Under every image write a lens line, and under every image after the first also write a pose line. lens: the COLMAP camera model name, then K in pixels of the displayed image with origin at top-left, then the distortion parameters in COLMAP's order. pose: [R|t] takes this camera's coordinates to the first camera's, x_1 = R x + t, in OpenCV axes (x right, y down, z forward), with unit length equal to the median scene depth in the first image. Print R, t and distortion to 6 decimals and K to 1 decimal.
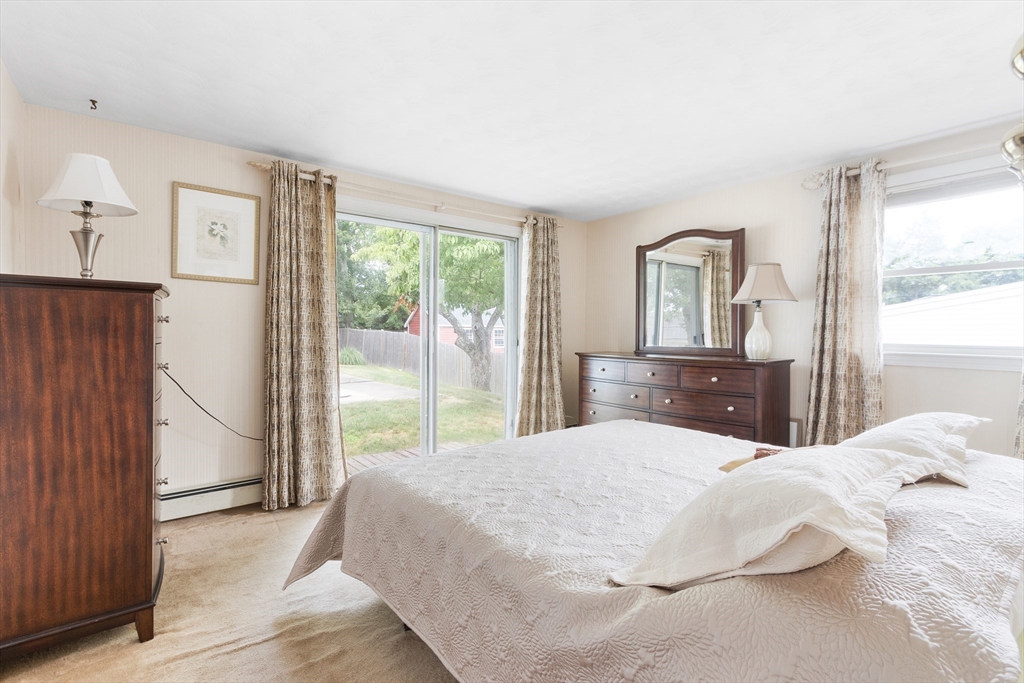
lens RADIAL K [[472.8, 0, 512.0], [0, 472.8, 341.5], [0, 0, 1]] dist [-0.000986, -0.000093]
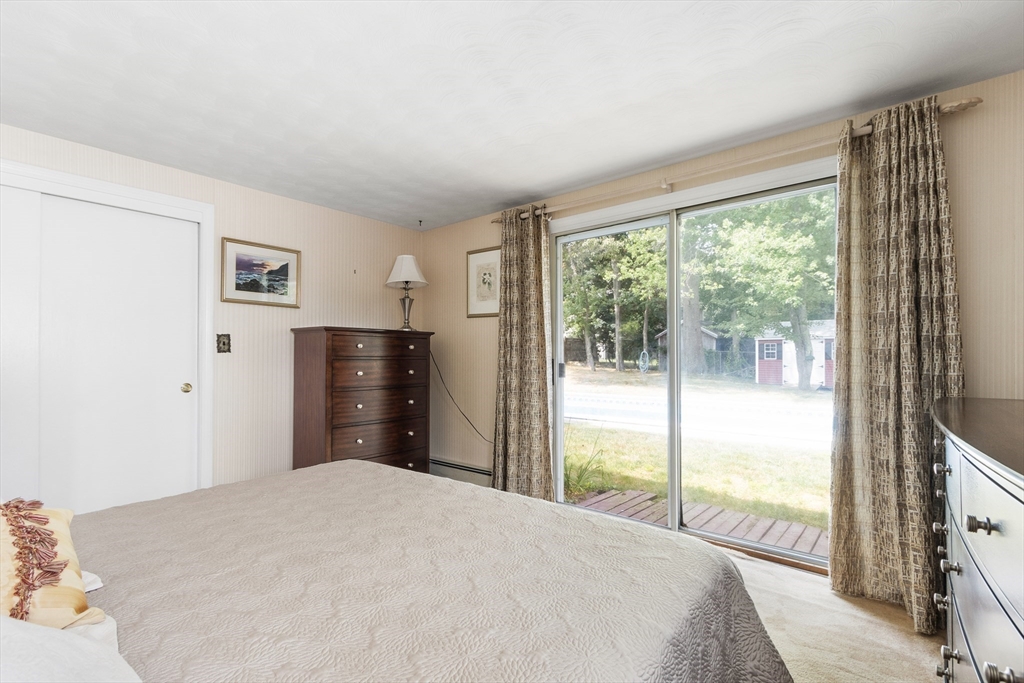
lens RADIAL K [[479.2, 0, 512.9], [0, 479.2, 361.3], [0, 0, 1]] dist [-0.000416, -0.000126]
pose [[0.203086, -0.000610, -0.979161, 0.714626], [-0.012549, 0.999916, -0.003225, 0.000372], [0.979080, 0.012942, 0.203062, 0.804378]]
